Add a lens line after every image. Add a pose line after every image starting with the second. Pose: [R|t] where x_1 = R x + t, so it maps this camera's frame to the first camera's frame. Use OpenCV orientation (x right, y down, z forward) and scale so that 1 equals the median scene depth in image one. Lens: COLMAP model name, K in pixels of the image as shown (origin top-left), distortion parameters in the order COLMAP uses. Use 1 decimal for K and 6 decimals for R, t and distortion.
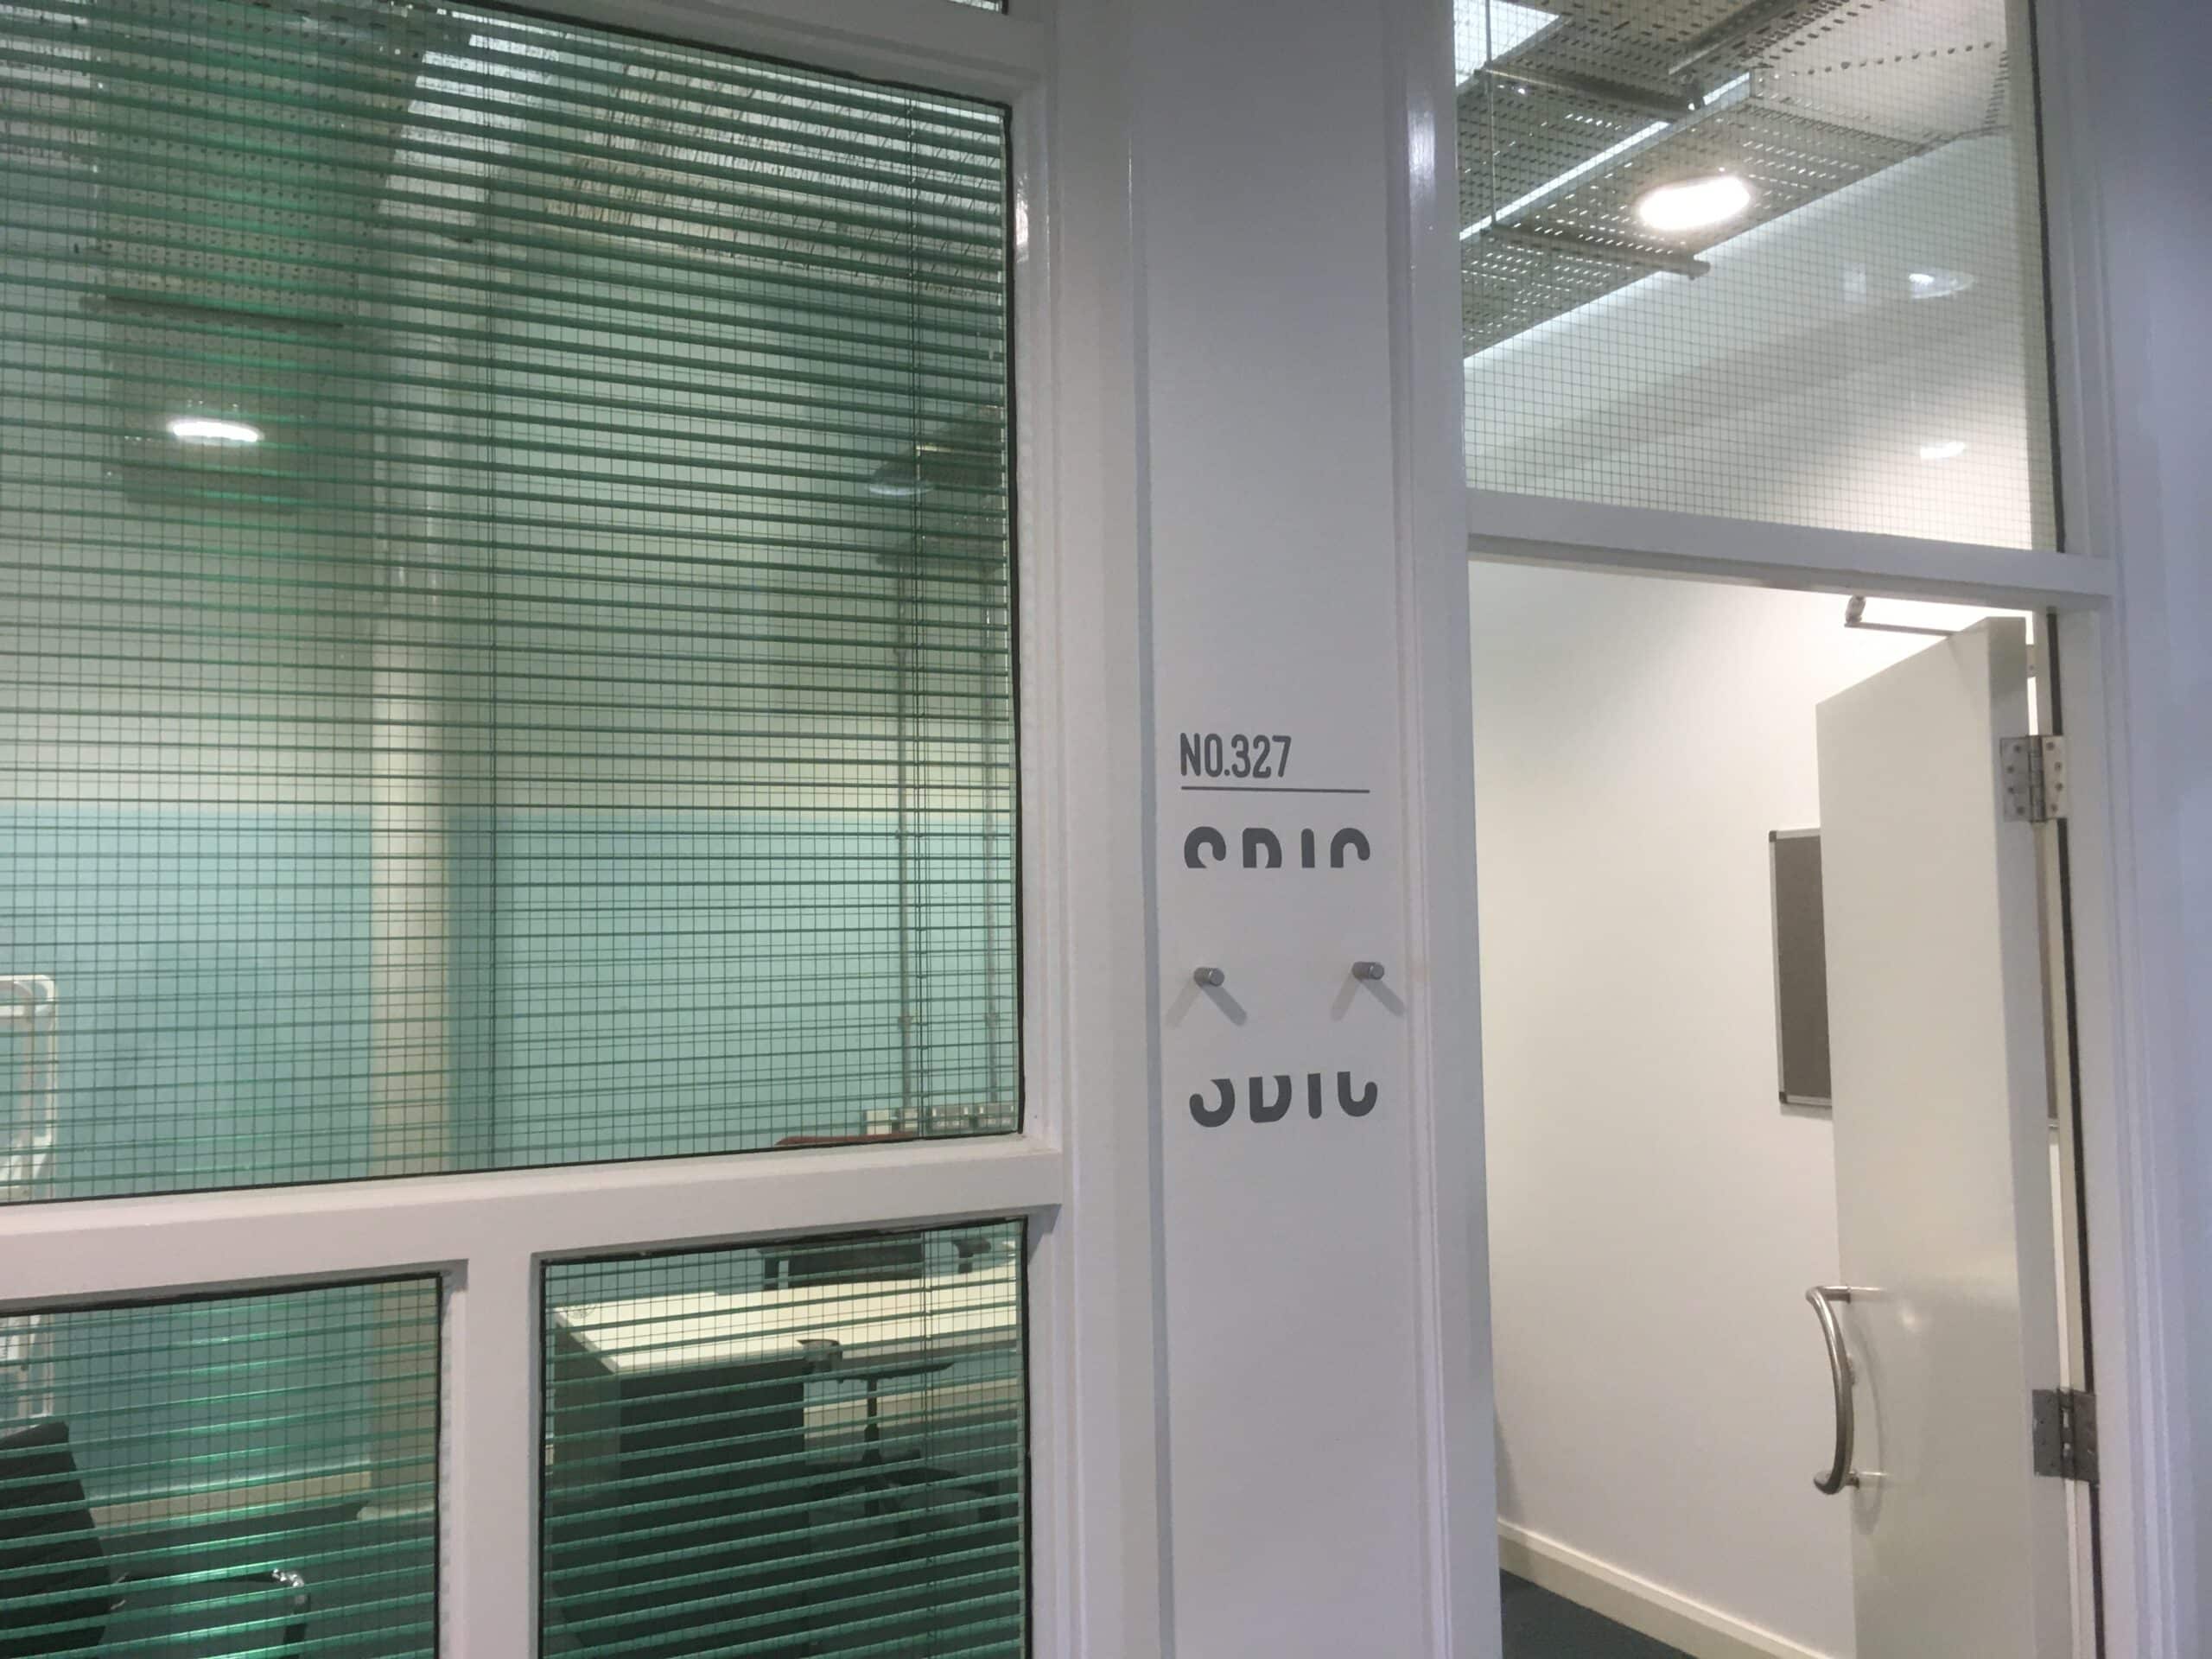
lens RADIAL K [[1860.9, 0, 1100.2], [0, 1860.9, 822.3], [0, 0, 1]] dist [-0.004099, -0.004043]
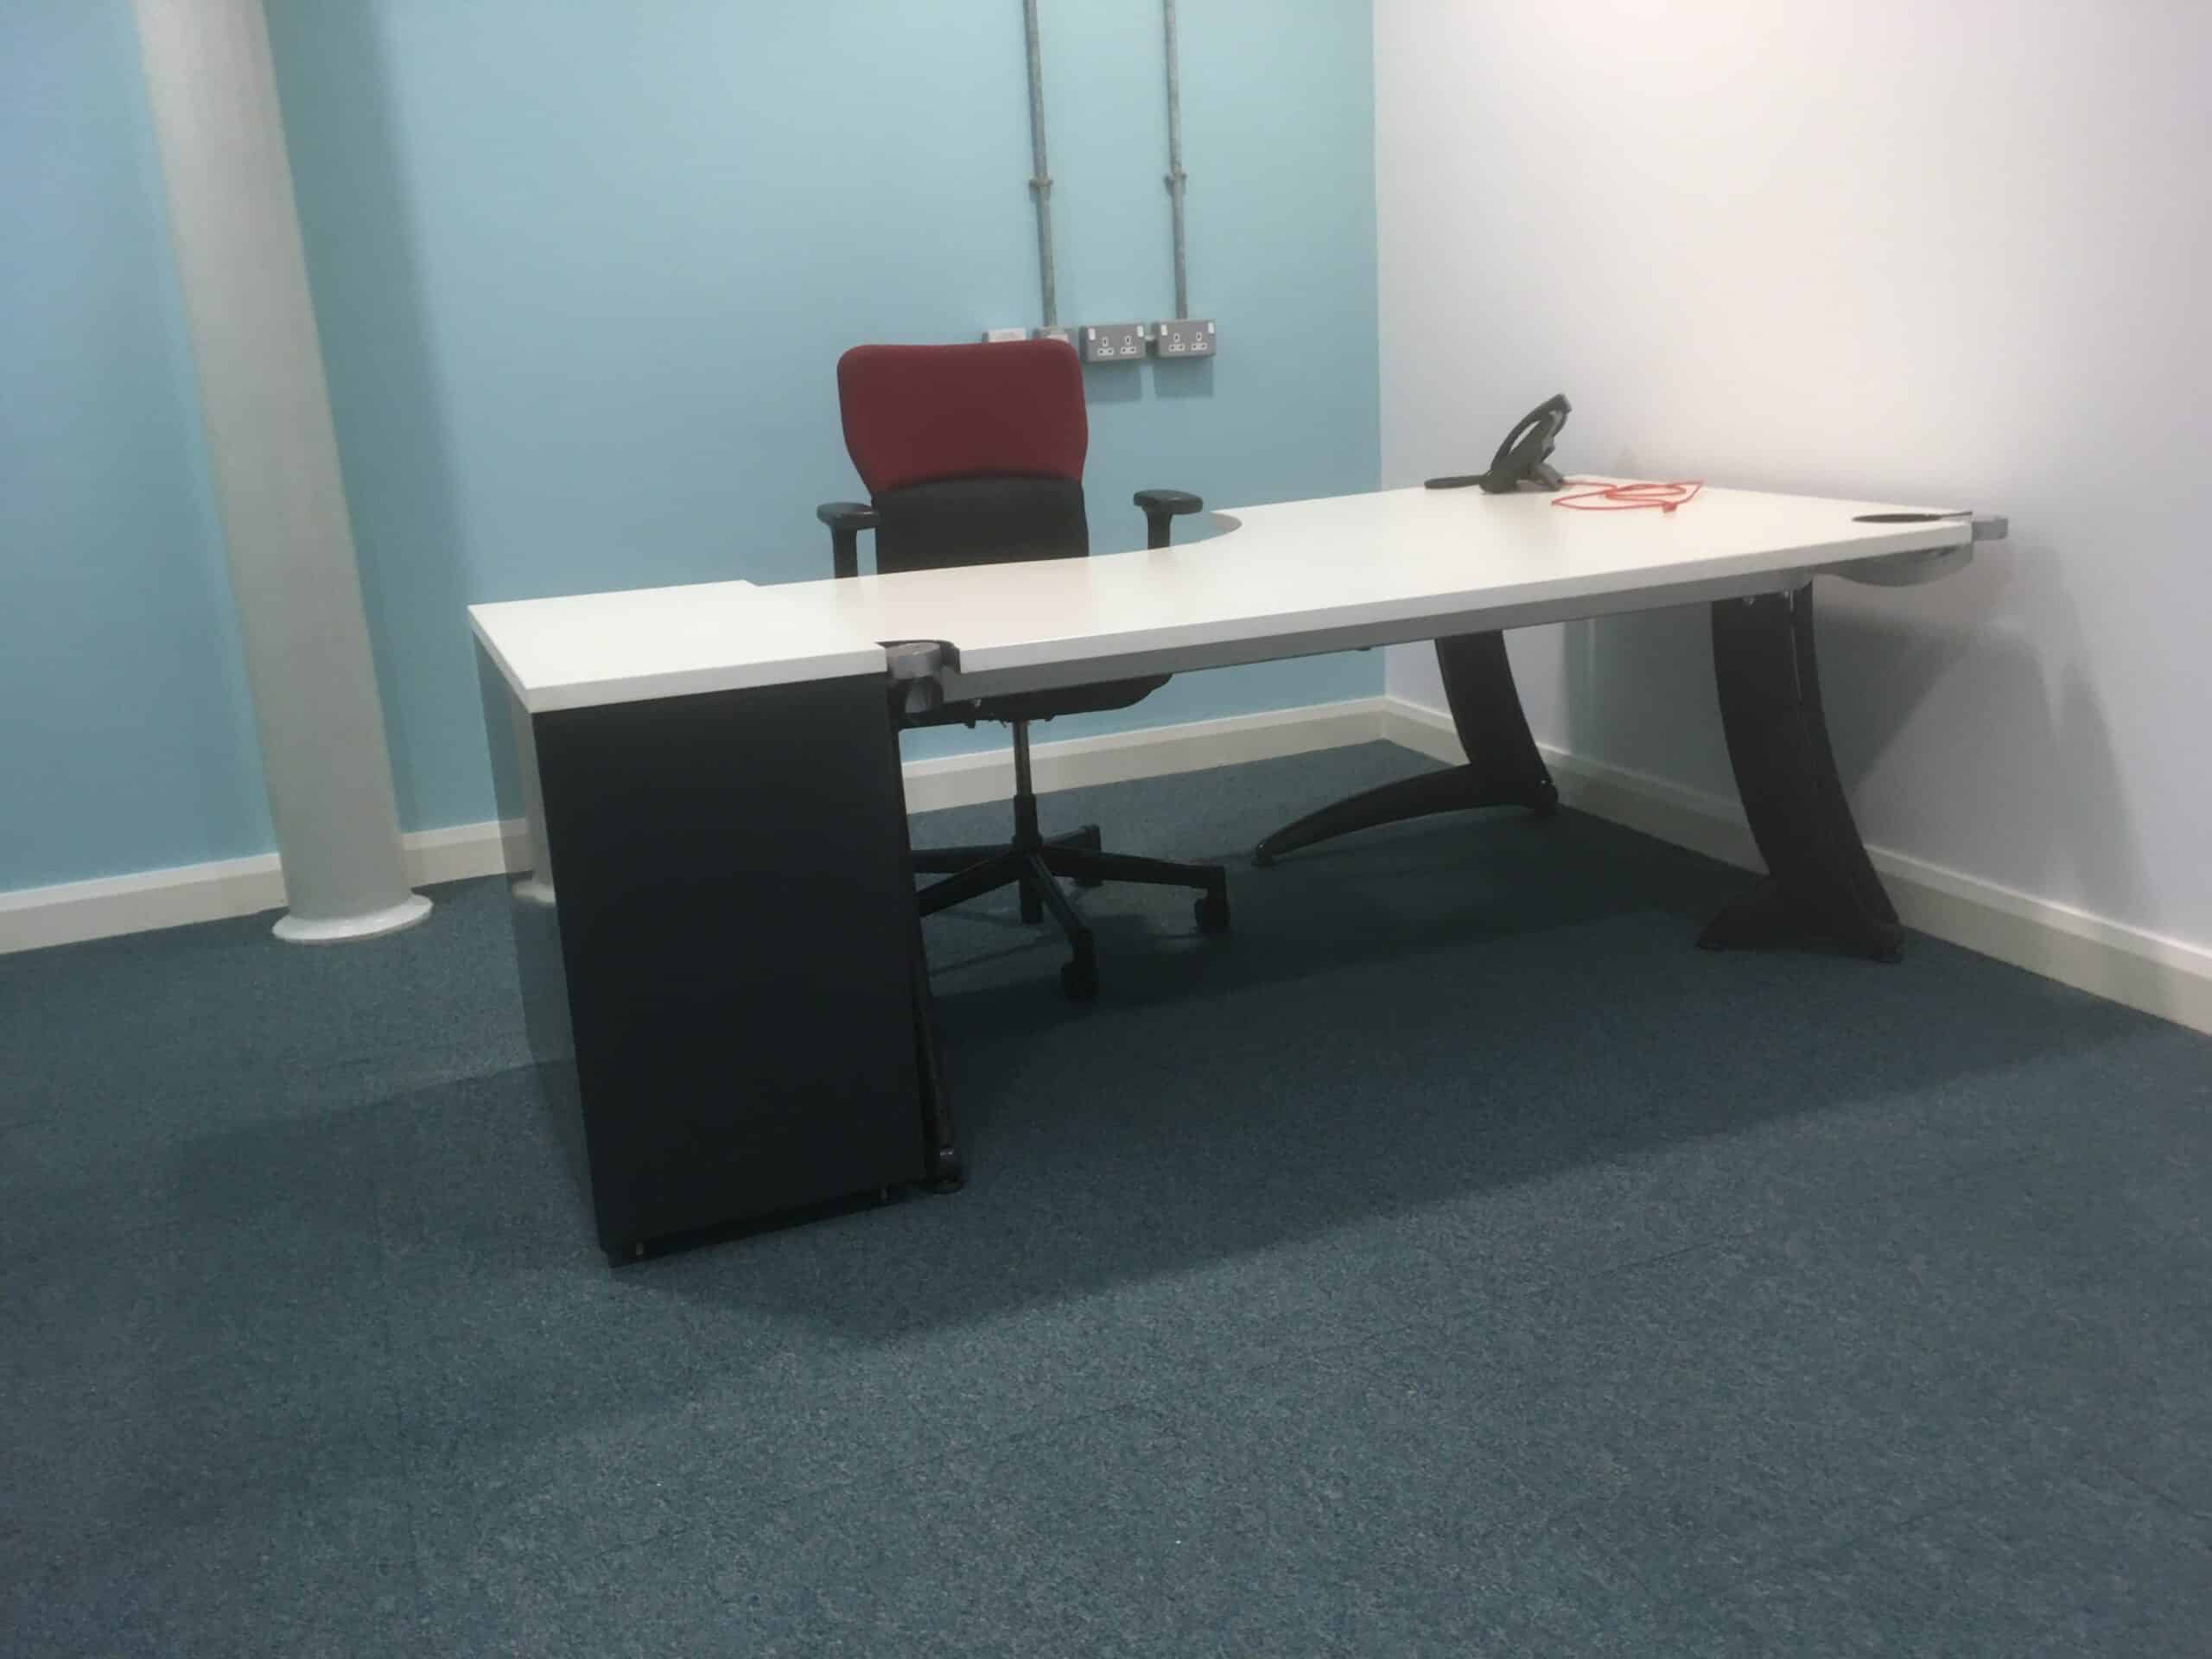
lens RADIAL K [[1860.9, 0, 1109.5], [0, 1860.9, 826.4], [0, 0, 1]] dist [-0.004099, -0.004043]
pose [[0.996638, -0.022855, -0.078676, -0.050727], [0.048504, 0.938524, 0.341790, 0.135860], [0.066028, -0.344457, 0.936477, 0.450193]]
